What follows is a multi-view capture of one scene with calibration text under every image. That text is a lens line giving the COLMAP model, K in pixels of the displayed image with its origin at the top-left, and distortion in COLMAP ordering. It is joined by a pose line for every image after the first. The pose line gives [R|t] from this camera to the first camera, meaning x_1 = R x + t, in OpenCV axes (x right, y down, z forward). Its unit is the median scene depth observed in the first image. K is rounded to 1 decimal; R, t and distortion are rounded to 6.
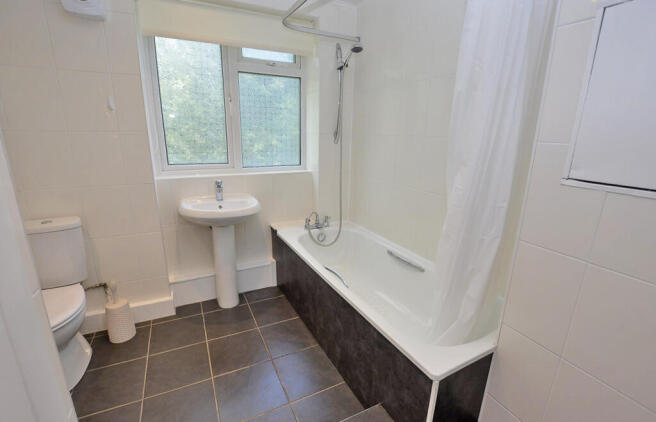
lens RADIAL K [[297.6, 0, 328.0], [0, 297.6, 211.0], [0, 0, 1]] dist [-0.027739, 0.000194]
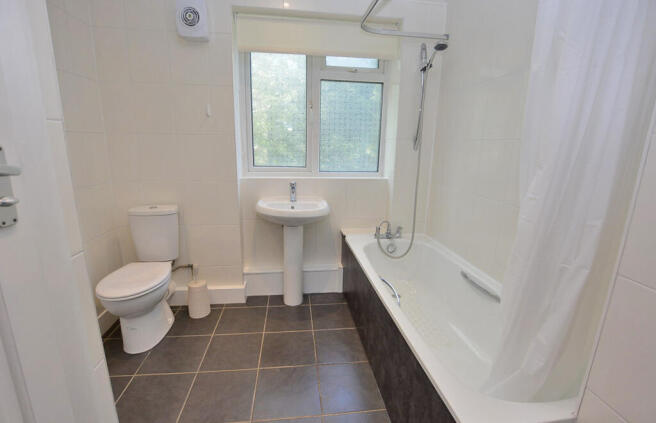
lens RADIAL K [[295.7, 0, 327.2], [0, 295.7, 210.0], [0, 0, 1]] dist [-0.026135, 0.000067]
pose [[0.940548, 0.075621, -0.331135, 0.098132], [-0.089317, 0.995655, -0.026317, 0.011634], [0.327706, 0.054328, 0.943216, 0.053154]]
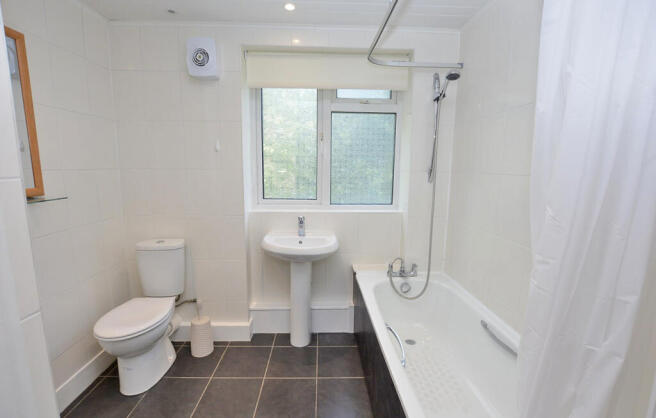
lens RADIAL K [[295.2, 0, 328.0], [0, 295.2, 209.0], [0, 0, 1]] dist [-0.025719, 0.000147]
pose [[0.905468, 0.052466, -0.421160, 0.138842], [-0.101638, 0.990260, -0.095154, -0.039186], [0.412065, 0.128964, 0.901981, 0.114225]]
